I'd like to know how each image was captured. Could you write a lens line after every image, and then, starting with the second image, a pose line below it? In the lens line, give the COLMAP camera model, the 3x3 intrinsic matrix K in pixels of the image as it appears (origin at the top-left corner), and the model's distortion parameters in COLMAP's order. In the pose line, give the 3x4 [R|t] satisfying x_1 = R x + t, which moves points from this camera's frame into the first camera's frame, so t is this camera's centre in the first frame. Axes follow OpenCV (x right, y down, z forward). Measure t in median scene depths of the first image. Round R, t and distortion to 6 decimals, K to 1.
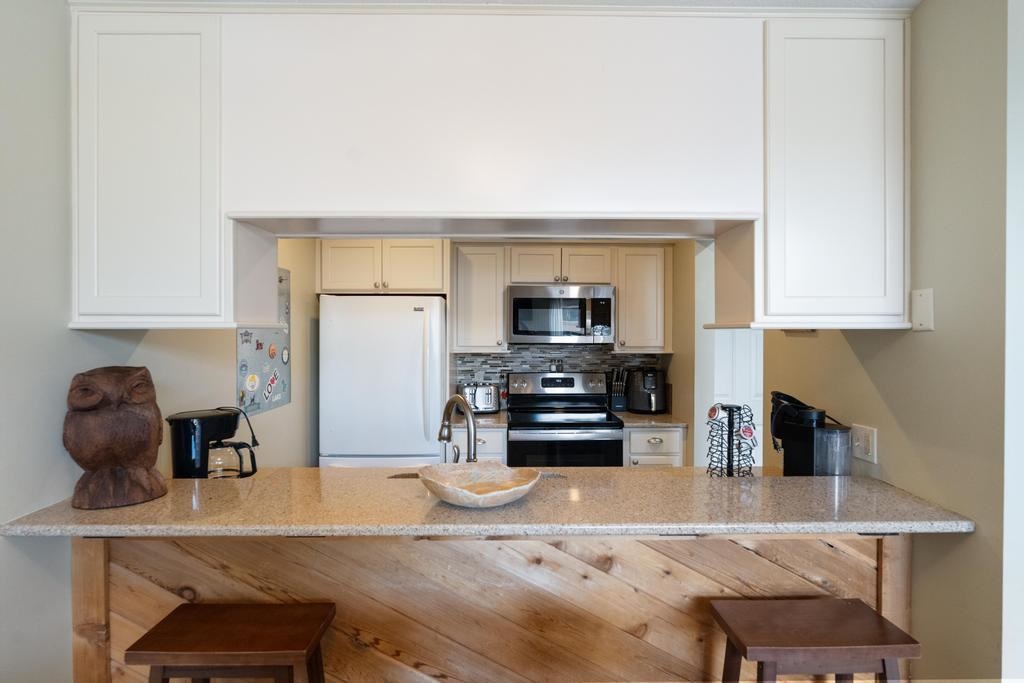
lens RADIAL K [[539.3, 0, 516.0], [0, 539.3, 335.4], [0, 0, 1]] dist [-0.001426, 0.000631]
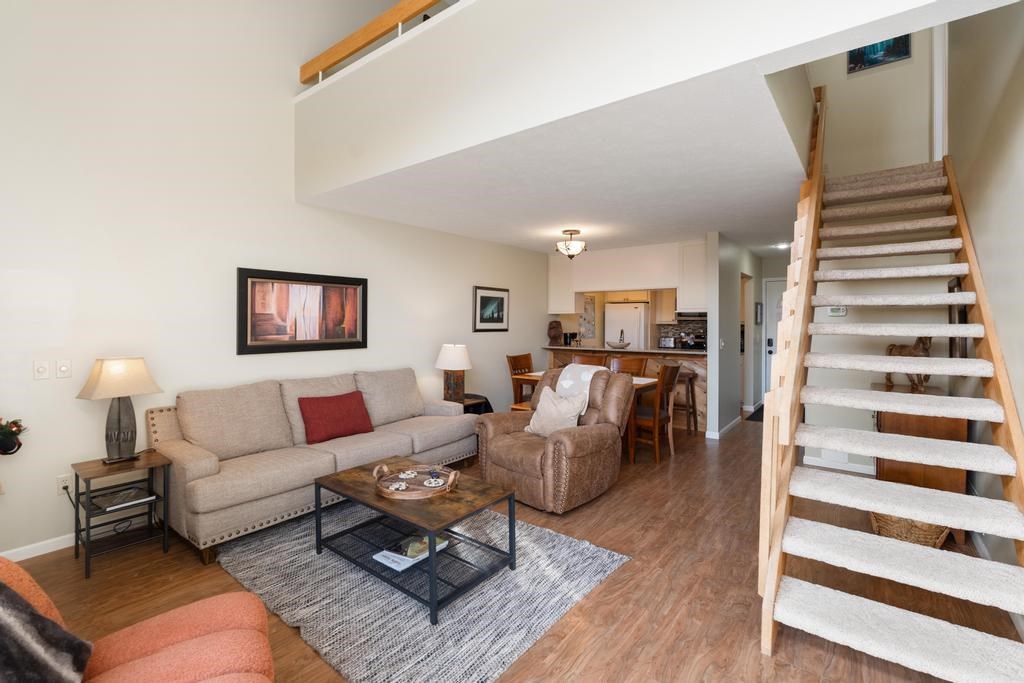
lens RADIAL K [[465.0, 0, 513.2], [0, 465.0, 324.1], [0, 0, 1]] dist [-0.001366, 0.000197]
pose [[0.787444, 0.003647, -0.616375, 0.978223], [-0.005182, 0.999986, -0.000702, 0.052546], [0.616364, 0.003747, 0.787452, -1.595747]]
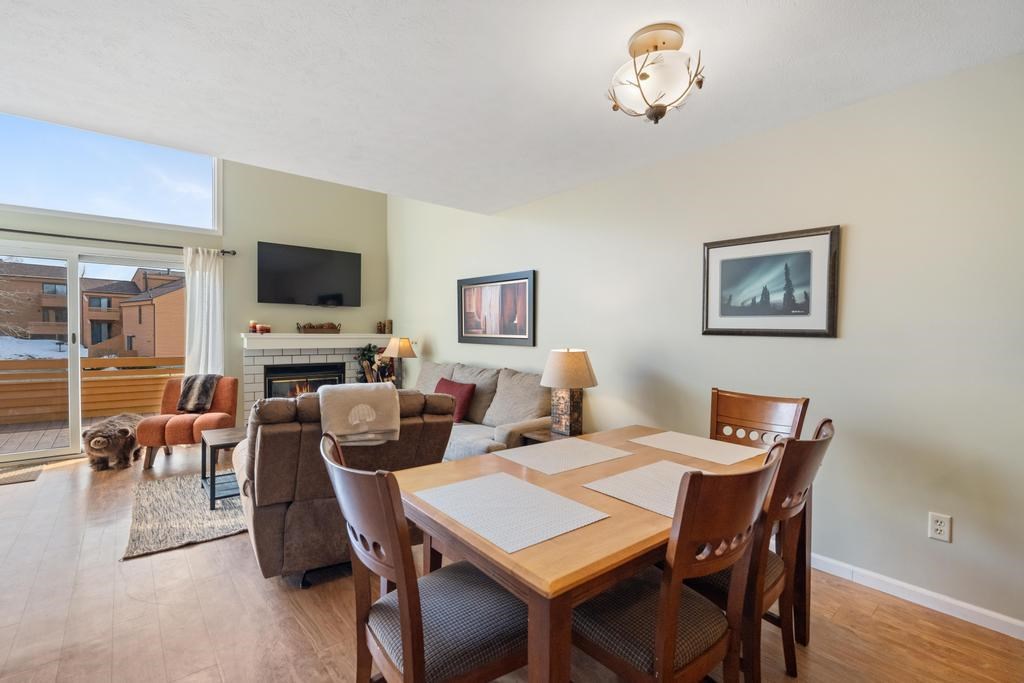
lens RADIAL K [[466.6, 0, 512.0], [0, 466.6, 341.5], [0, 0, 1]] dist [-0.000291, -0.000047]
pose [[-0.775508, 0.006893, -0.631301, 0.561180], [-0.016457, 0.999380, 0.031128, 0.076914], [0.631124, 0.034529, -0.774913, 0.474151]]
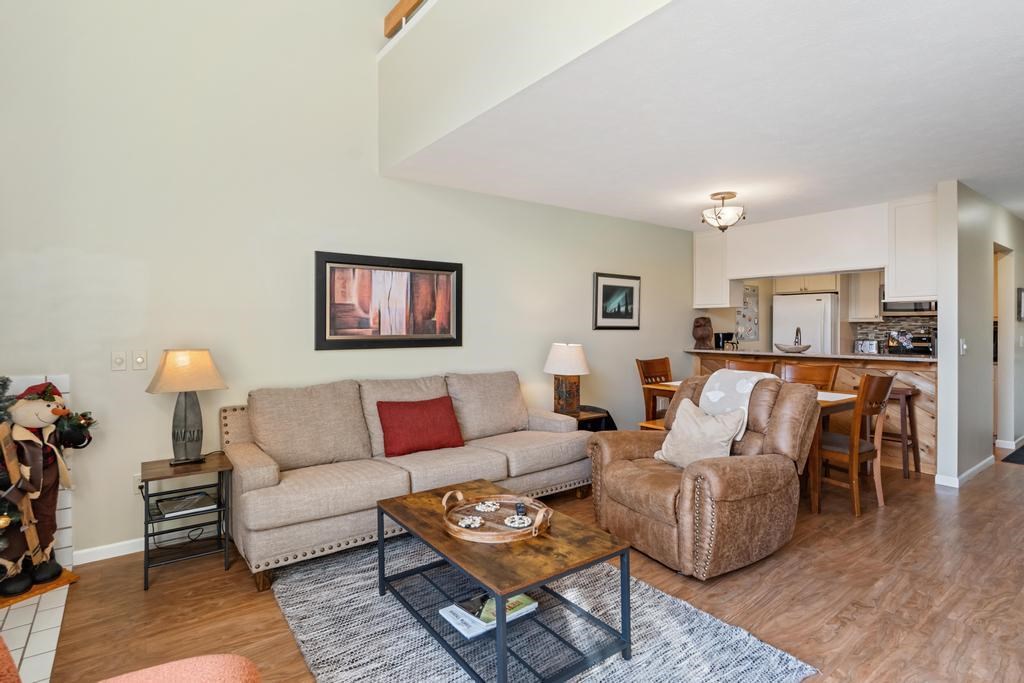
lens RADIAL K [[520.6, 0, 511.4], [0, 520.6, 328.8], [0, 0, 1]] dist [-0.000883, 0.000802]
pose [[0.593697, 0.002338, -0.804685, 0.891024], [-0.004924, 0.999988, -0.000728, 0.087166], [0.804674, 0.004394, 0.593701, -1.422227]]
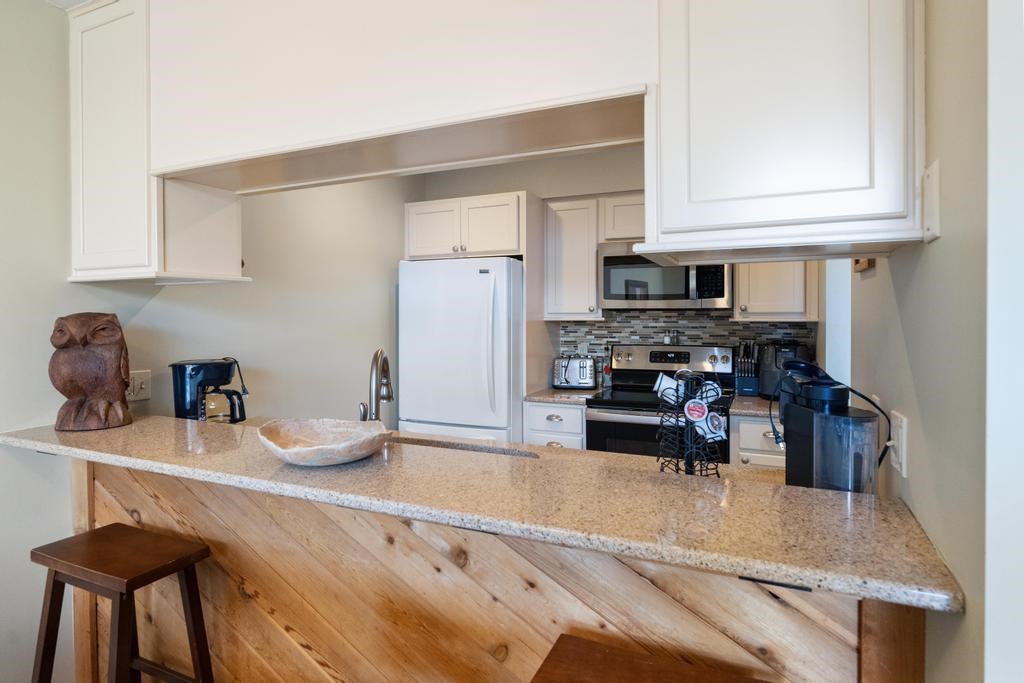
lens RADIAL K [[565.3, 0, 509.7], [0, 565.3, 319.7], [0, 0, 1]] dist [0.000441, 0.000111]
pose [[0.901615, 0.000393, -0.432539, 0.334764], [0.000920, 0.999996, 0.002826, 0.038644], [0.432538, -0.002946, 0.901611, 0.156327]]
